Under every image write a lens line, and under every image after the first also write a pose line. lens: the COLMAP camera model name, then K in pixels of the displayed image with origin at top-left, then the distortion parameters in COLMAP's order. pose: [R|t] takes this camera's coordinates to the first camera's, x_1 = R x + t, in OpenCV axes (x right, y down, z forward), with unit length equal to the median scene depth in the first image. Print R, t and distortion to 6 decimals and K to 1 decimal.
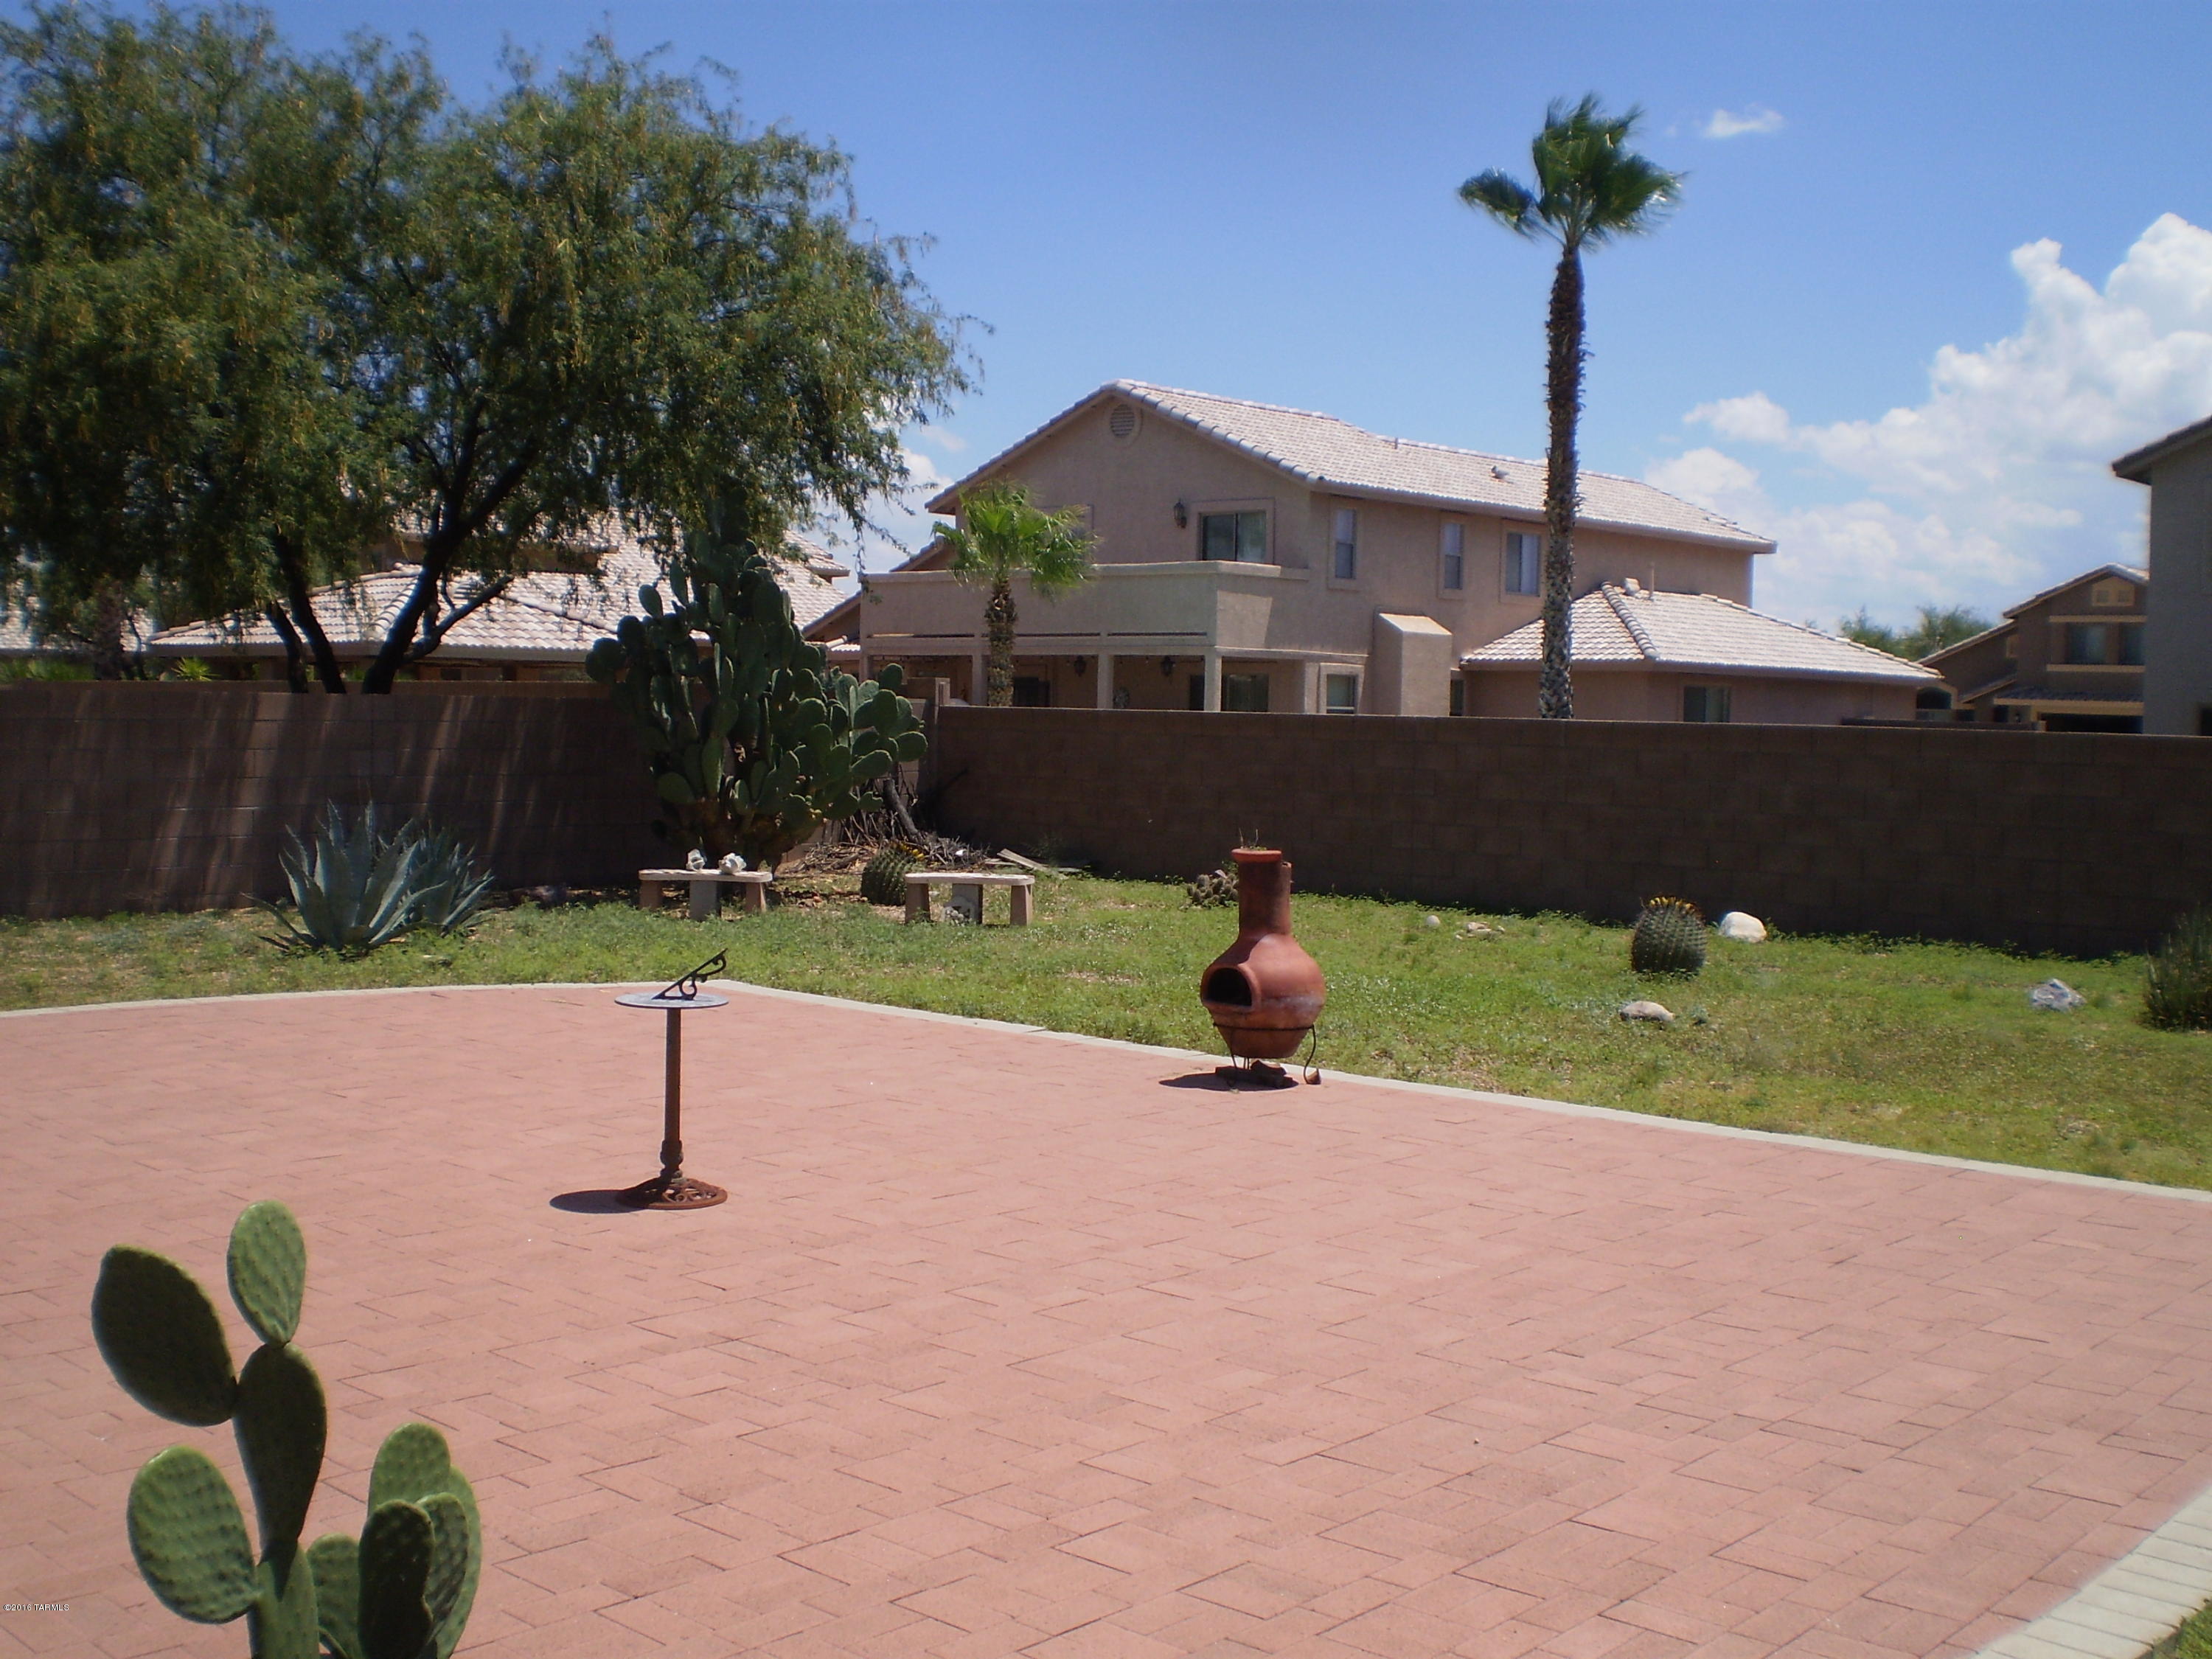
lens RADIAL K [[2416.1, 0, 1106.0], [0, 2416.1, 829.5], [0, 0, 1]] dist [-0.089035, -0.163763]
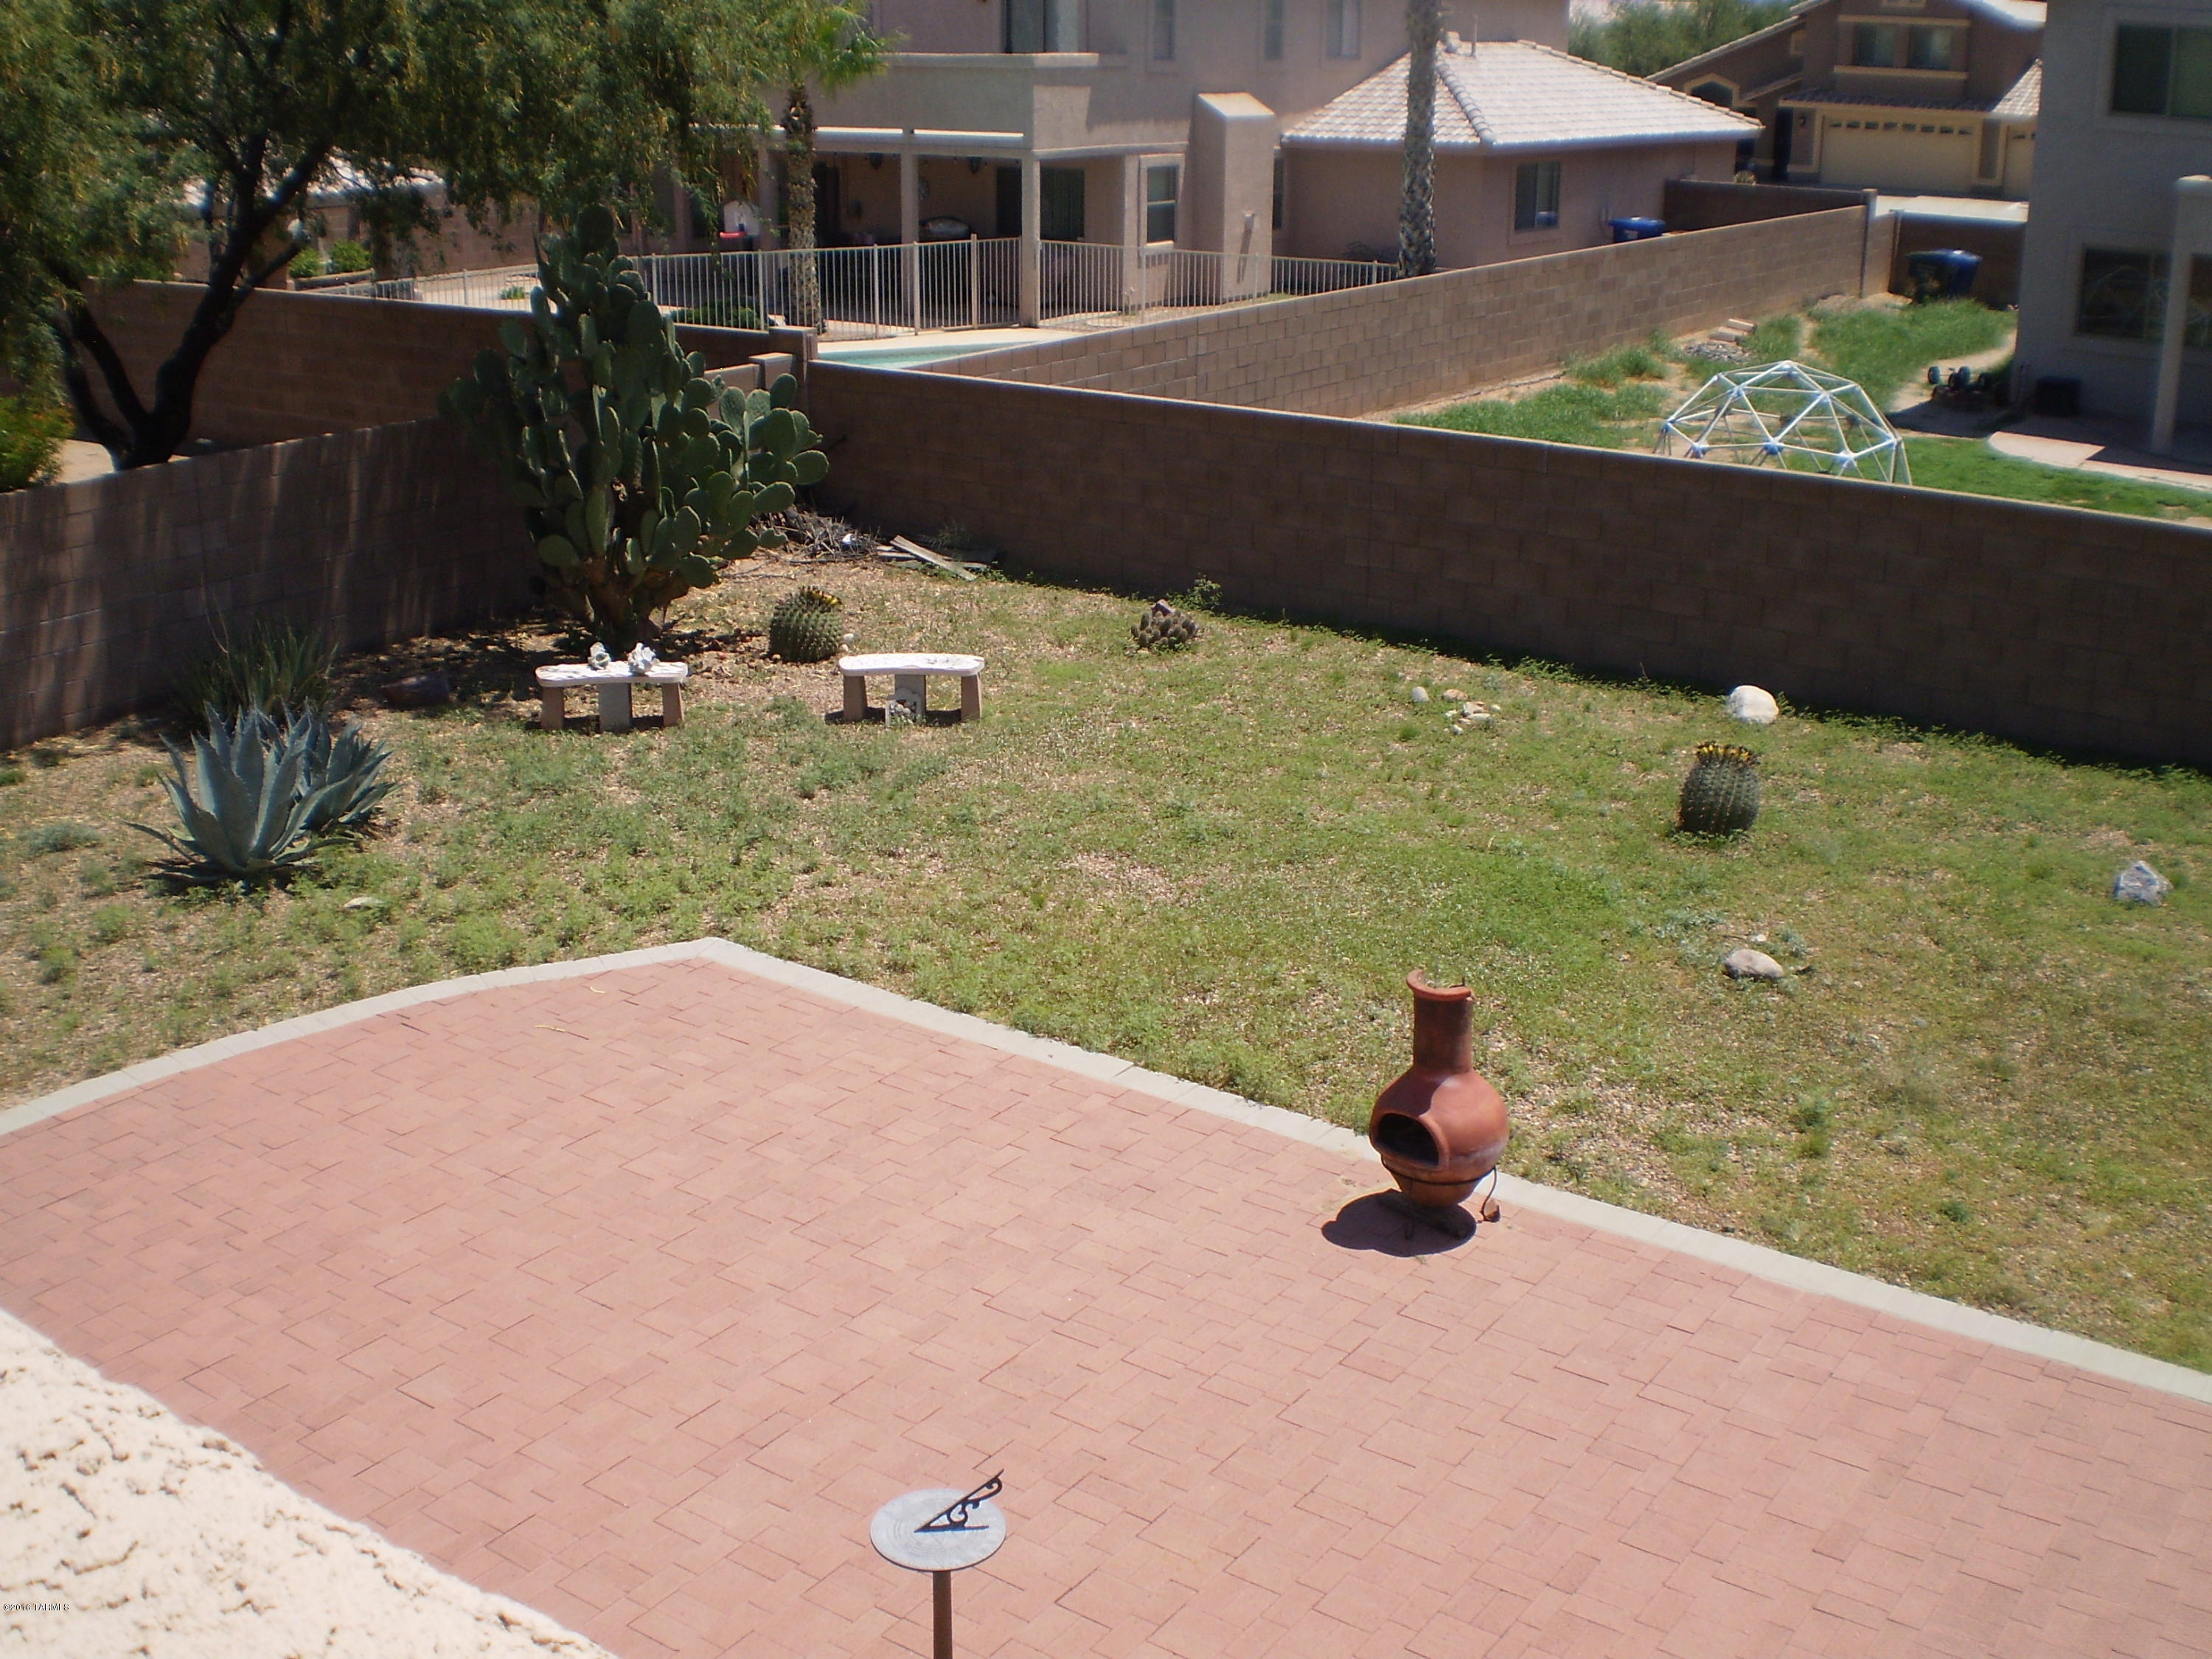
lens RADIAL K [[2416.1, 0, 1106.0], [0, 2416.1, 829.5], [0, 0, 1]] dist [-0.089035, -0.163763]
pose [[0.992502, -0.052498, 0.110381, -0.066871], [0.020023, 0.960696, 0.276880, -0.128877], [-0.120579, -0.272594, 0.954544, 0.090292]]
